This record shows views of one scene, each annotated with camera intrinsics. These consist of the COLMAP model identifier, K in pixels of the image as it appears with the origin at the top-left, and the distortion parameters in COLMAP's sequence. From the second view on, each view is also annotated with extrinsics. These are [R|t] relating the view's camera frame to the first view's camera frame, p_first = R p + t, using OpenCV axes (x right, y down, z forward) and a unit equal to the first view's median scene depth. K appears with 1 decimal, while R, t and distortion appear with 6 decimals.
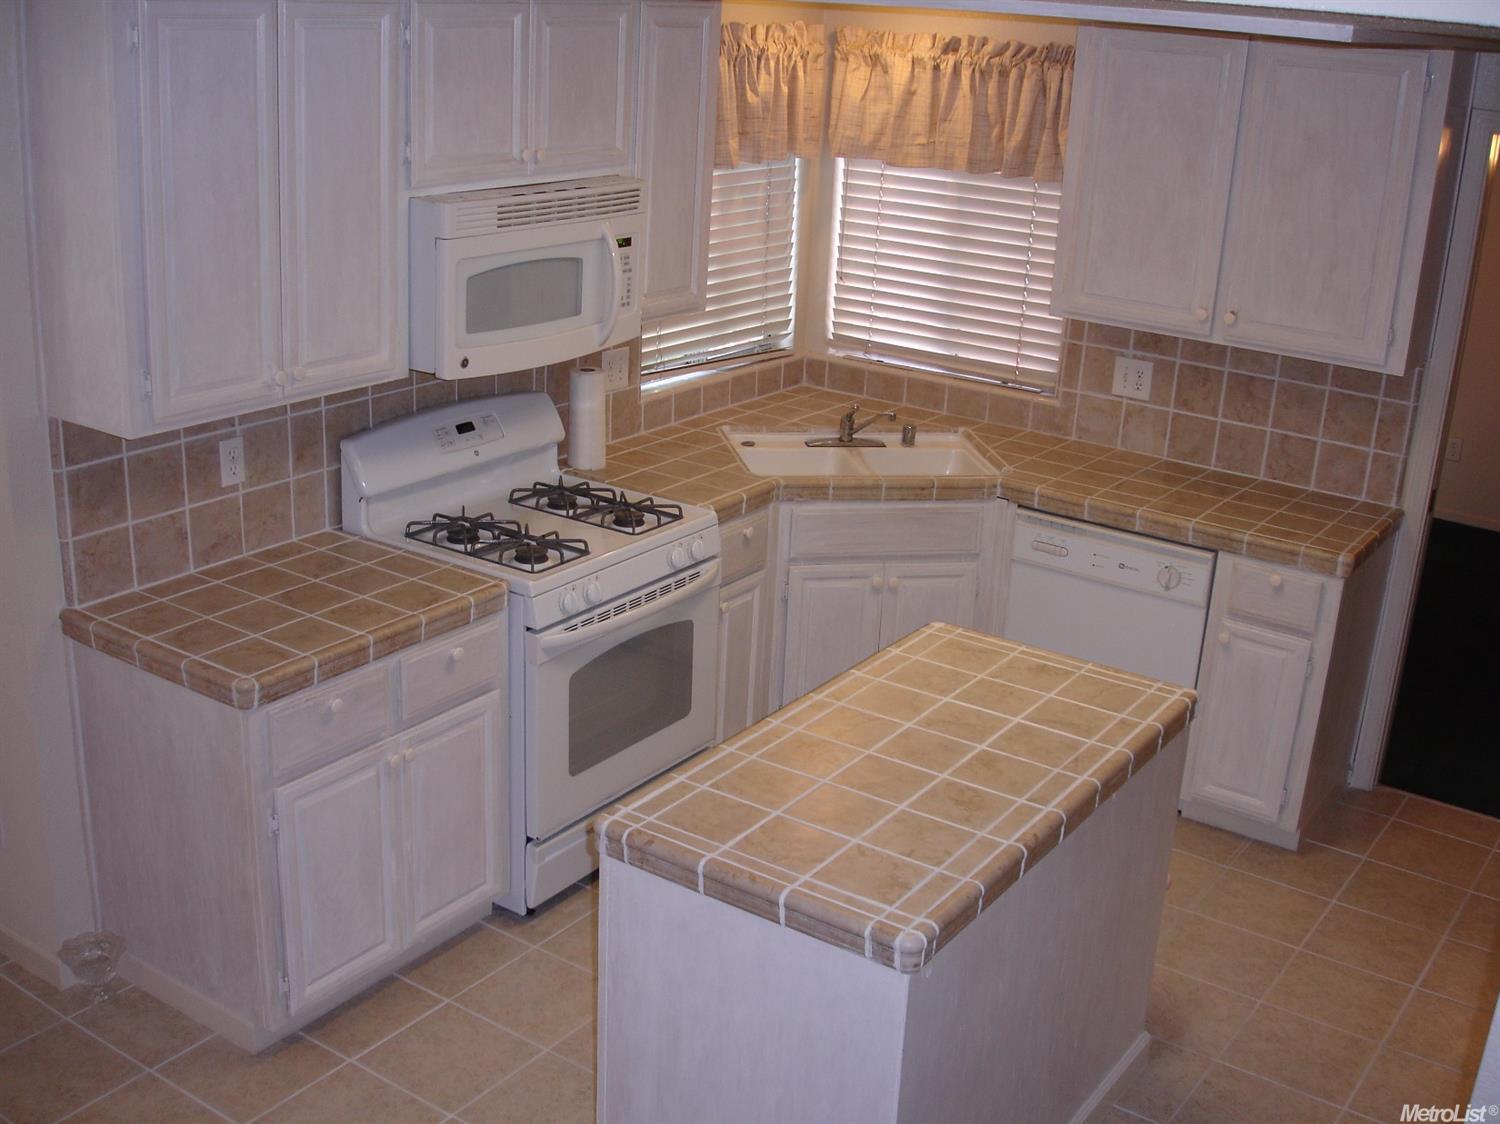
lens RADIAL K [[1680.5, 0, 744.7], [0, 1680.5, 564.9], [0, 0, 1]] dist [-0.100845, 0.000000]
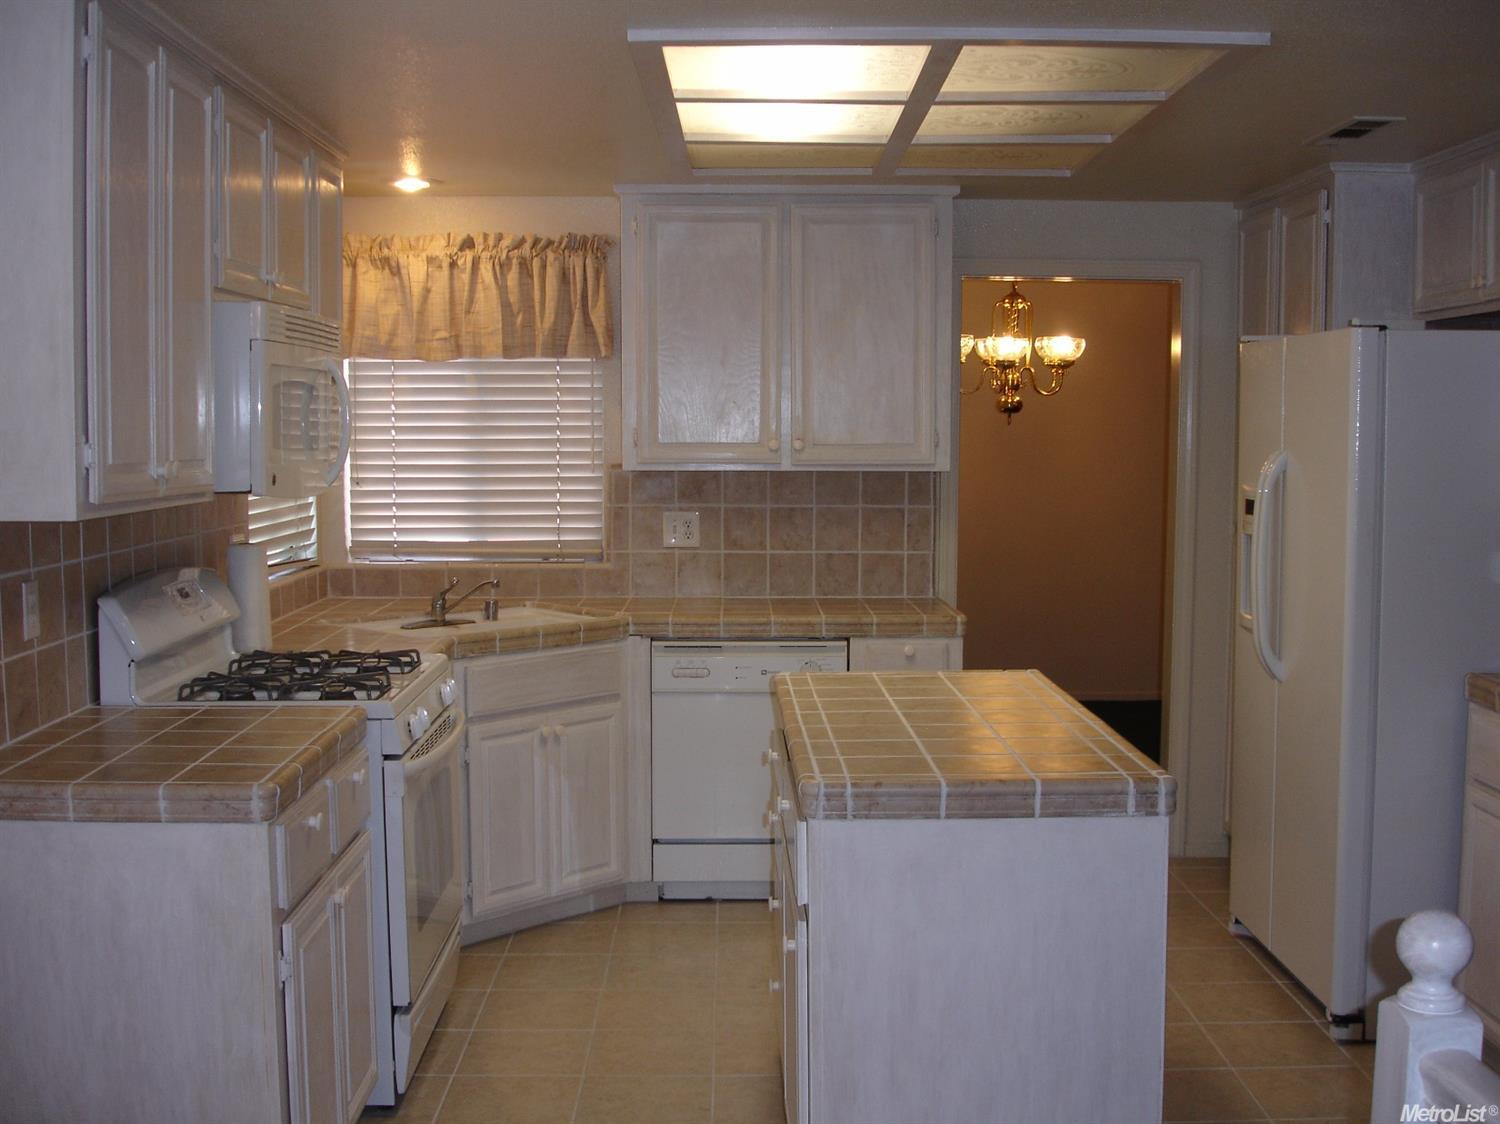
lens RADIAL K [[1680.5, 0, 745.2], [0, 1680.5, 567.3], [0, 0, 1]] dist [-0.100845, 0.000000]
pose [[0.812348, -0.096917, 0.575063, -0.368195], [0.228845, 0.959975, -0.161485, 0.098969], [-0.536395, 0.262782, 0.802013, 0.109350]]
